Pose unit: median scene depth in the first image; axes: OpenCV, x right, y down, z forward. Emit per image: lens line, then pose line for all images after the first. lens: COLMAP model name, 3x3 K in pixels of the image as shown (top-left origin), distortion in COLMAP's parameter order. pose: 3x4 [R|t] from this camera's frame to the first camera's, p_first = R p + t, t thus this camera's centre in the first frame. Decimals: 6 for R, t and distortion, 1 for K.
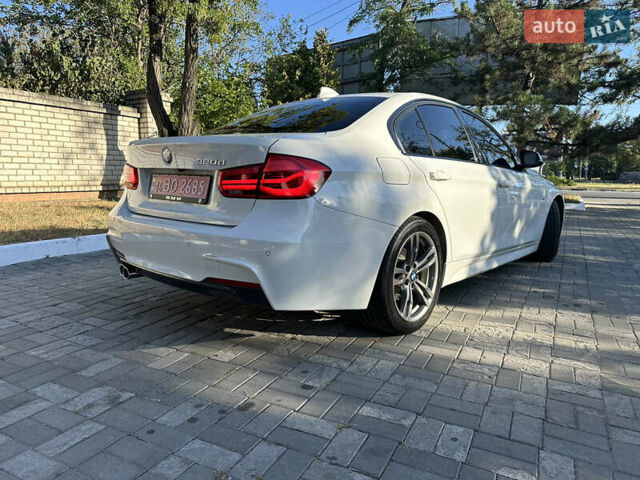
lens RADIAL K [[447.6, 0, 318.9], [0, 447.6, 233.3], [0, 0, 1]] dist [0.080972, -0.115008]
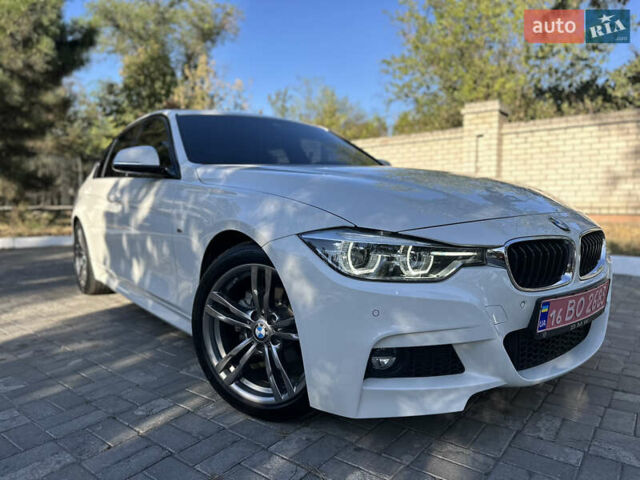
lens RADIAL K [[453.1, 0, 324.0], [0, 453.1, 240.0], [0, 0, 1]] dist [0.024085, -0.033831]
pose [[-0.188913, 0.079694, -0.978755, 1.608174], [-0.120324, 0.987313, 0.103615, -0.229975], [0.974594, 0.137341, -0.176927, 2.119990]]
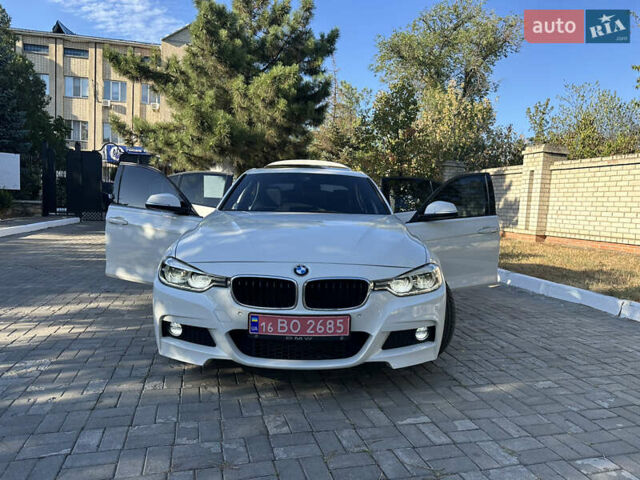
lens RADIAL K [[454.4, 0, 320.5], [0, 454.4, 236.7], [0, 0, 1]] dist [0.026806, -0.037110]
pose [[-0.738866, 0.011017, -0.673762, 1.529649], [-0.131833, 0.978181, 0.160567, -0.458953], [0.660831, 0.207461, -0.721292, 3.051688]]
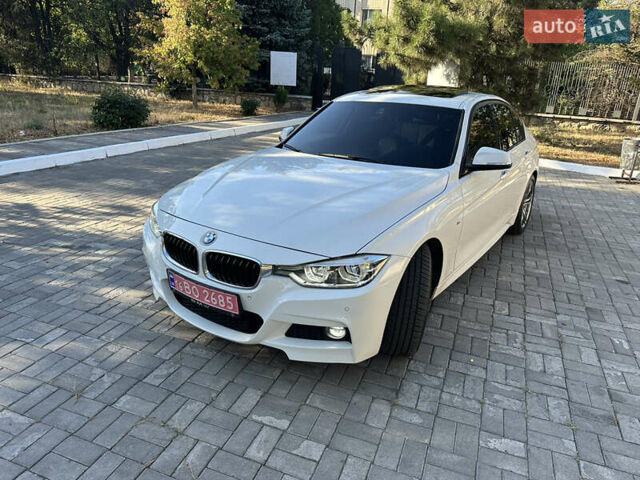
lens RADIAL K [[454.4, 0, 320.5], [0, 454.4, 236.7], [0, 0, 1]] dist [0.026806, -0.037110]
pose [[-0.992134, -0.014200, -0.124372, 0.785872], [-0.068807, 0.891853, 0.447062, -0.672786], [0.104573, 0.452103, -0.885814, 3.203198]]
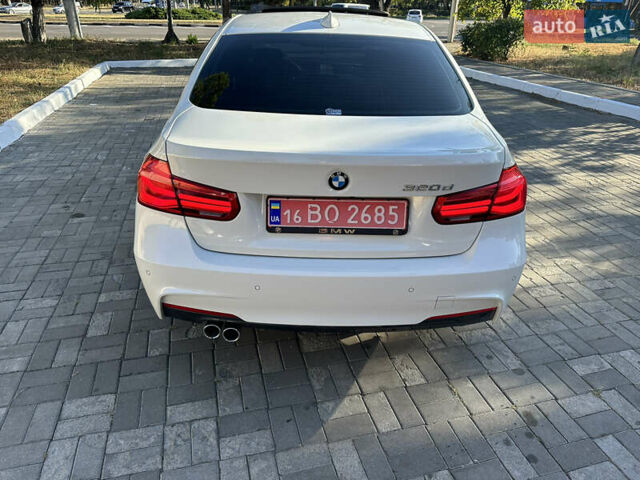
lens RADIAL K [[444.6, 0, 316.9], [0, 444.6, 255.9], [0, 0, 1]] dist [0.006482, -0.000519]
pose [[0.743240, -0.326518, 0.583935, -0.730158], [0.077213, 0.908847, 0.409921, -0.317734], [-0.664554, -0.259583, 0.700703, 0.485084]]
